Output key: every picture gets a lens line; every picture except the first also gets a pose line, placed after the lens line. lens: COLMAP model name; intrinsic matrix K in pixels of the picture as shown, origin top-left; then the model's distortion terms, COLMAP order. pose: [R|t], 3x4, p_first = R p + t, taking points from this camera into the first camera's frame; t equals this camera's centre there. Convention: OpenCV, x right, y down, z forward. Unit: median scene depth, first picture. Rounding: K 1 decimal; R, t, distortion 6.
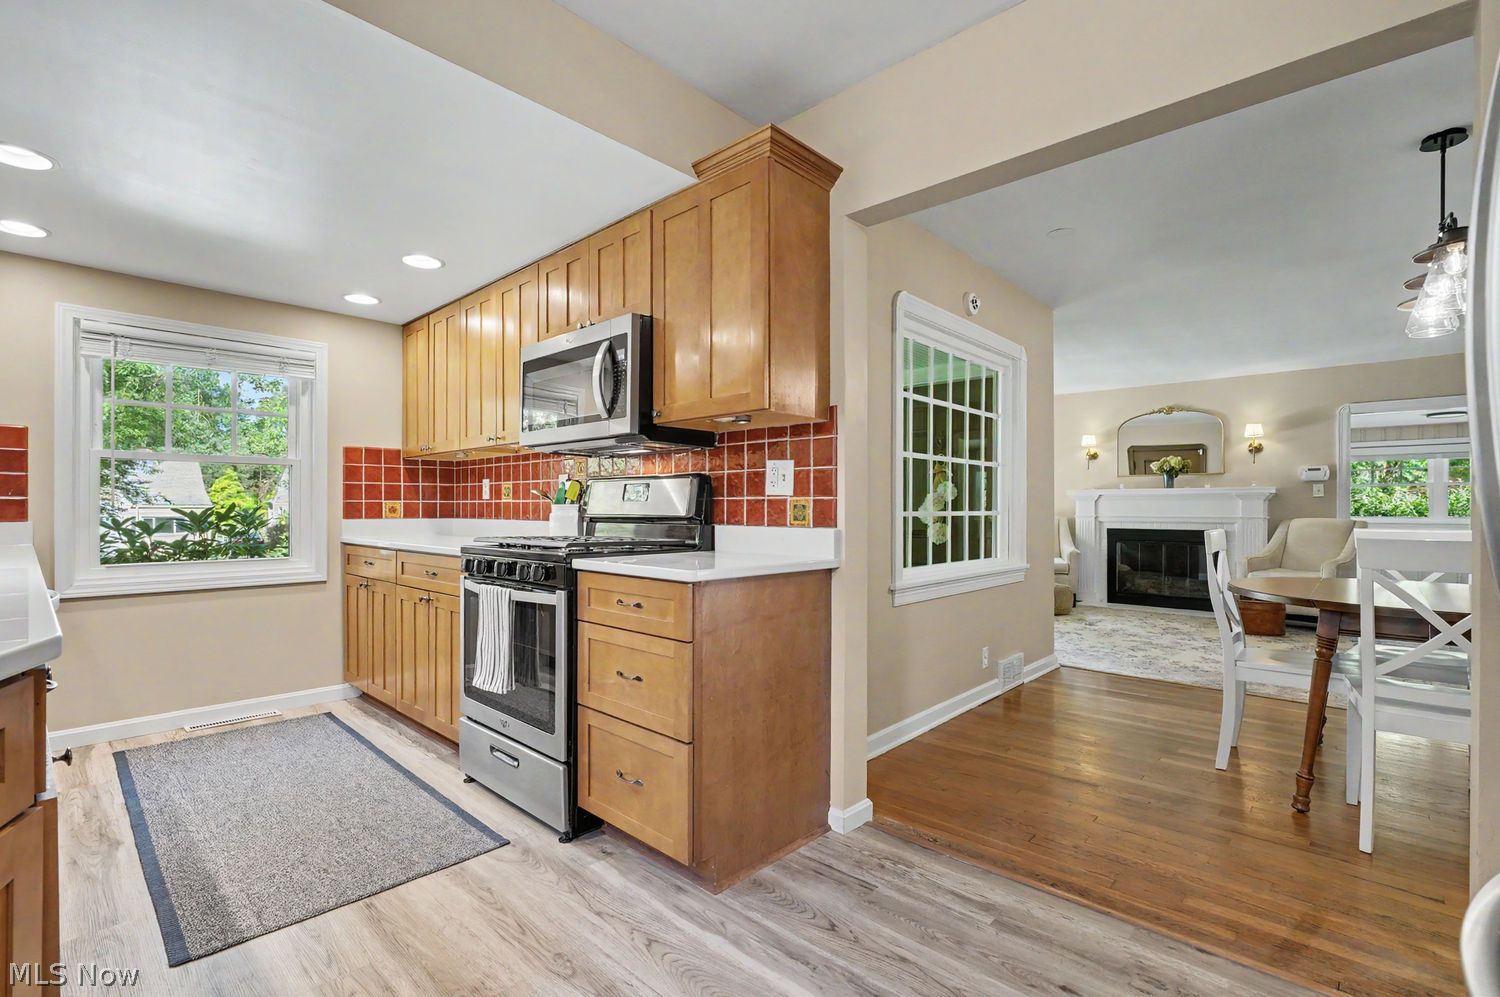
lens RADIAL K [[684.6, 0, 747.4], [0, 684.6, 508.6], [0, 0, 1]] dist [-0.000403, 0.000156]
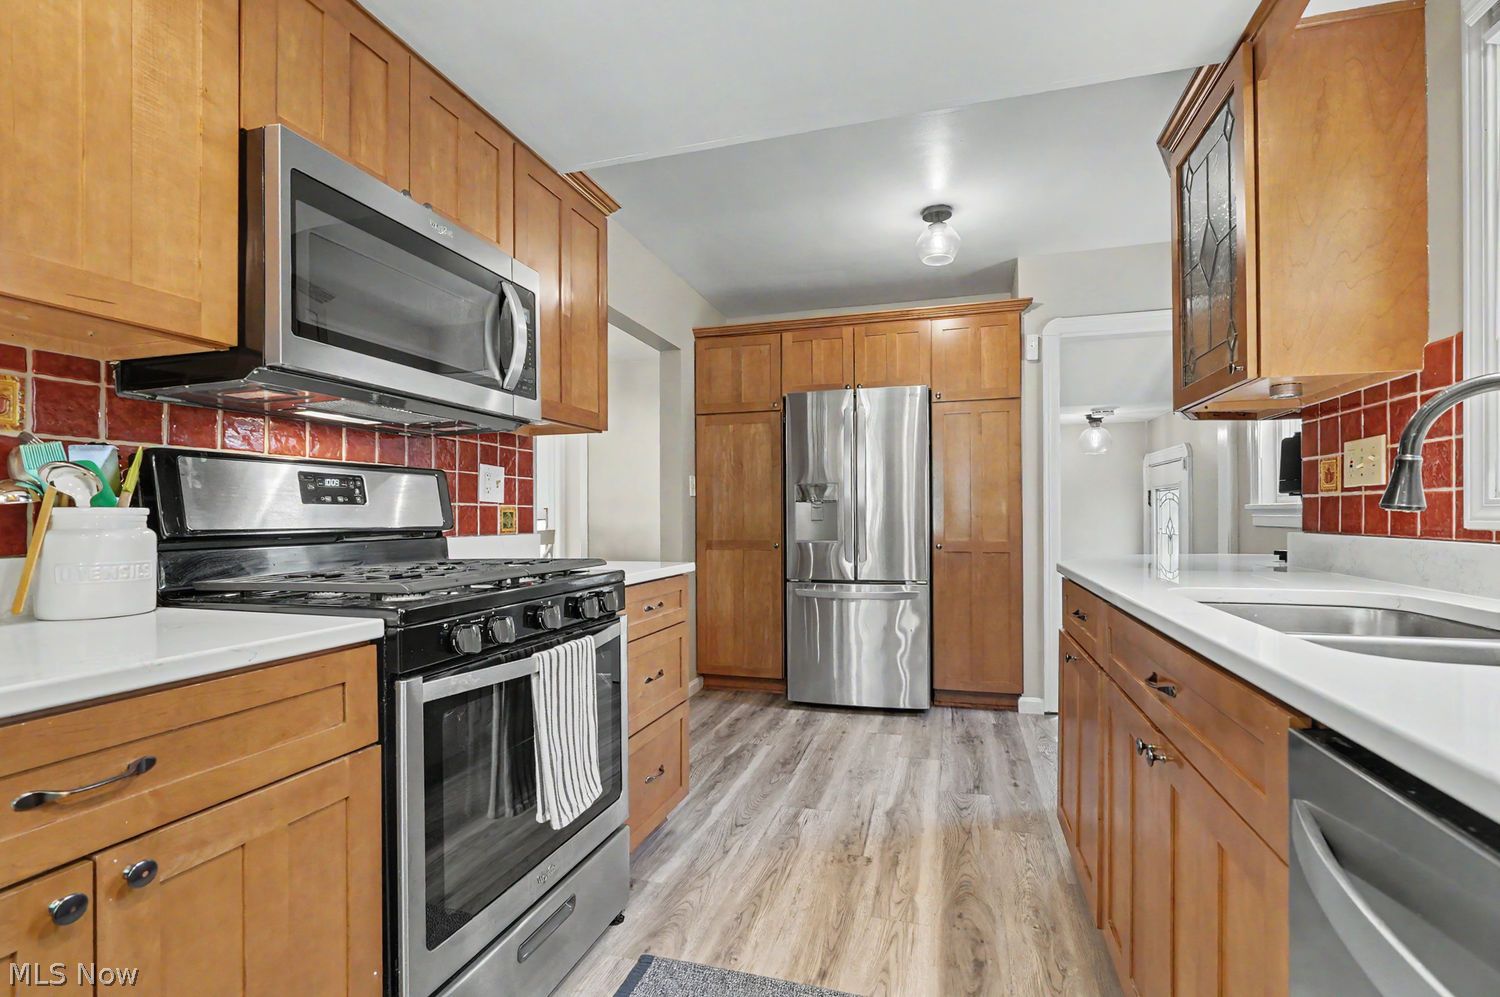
lens RADIAL K [[684.6, 0, 750.4], [0, 684.6, 510.1], [0, 0, 1]] dist [-0.000403, 0.000156]
pose [[-0.443822, 0.006725, 0.896090, -0.975222], [0.004040, 0.999977, -0.005503, -0.002002], [-0.896106, 0.001178, -0.443839, 1.106493]]
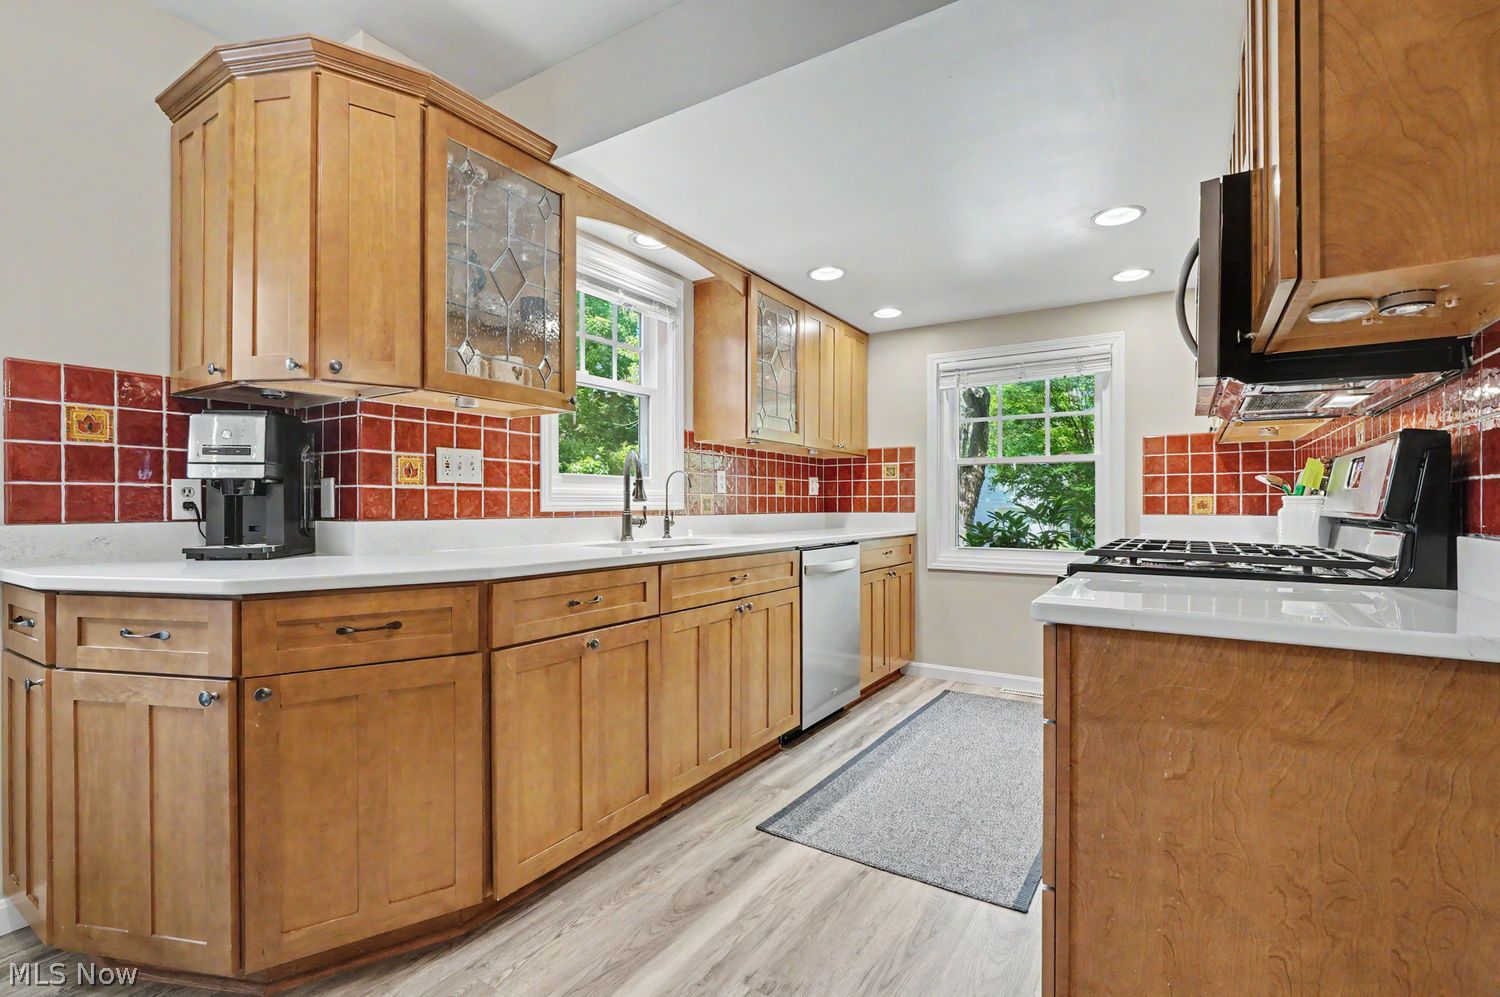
lens RADIAL K [[684.6, 0, 750.1], [0, 684.6, 499.0], [0, 0, 1]] dist [-0.000403, 0.000156]
pose [[0.181176, -0.007164, -0.983425, 0.357556], [0.000035, 0.999974, -0.007278, 0.001098], [0.983451, 0.001284, 0.181172, 0.476560]]
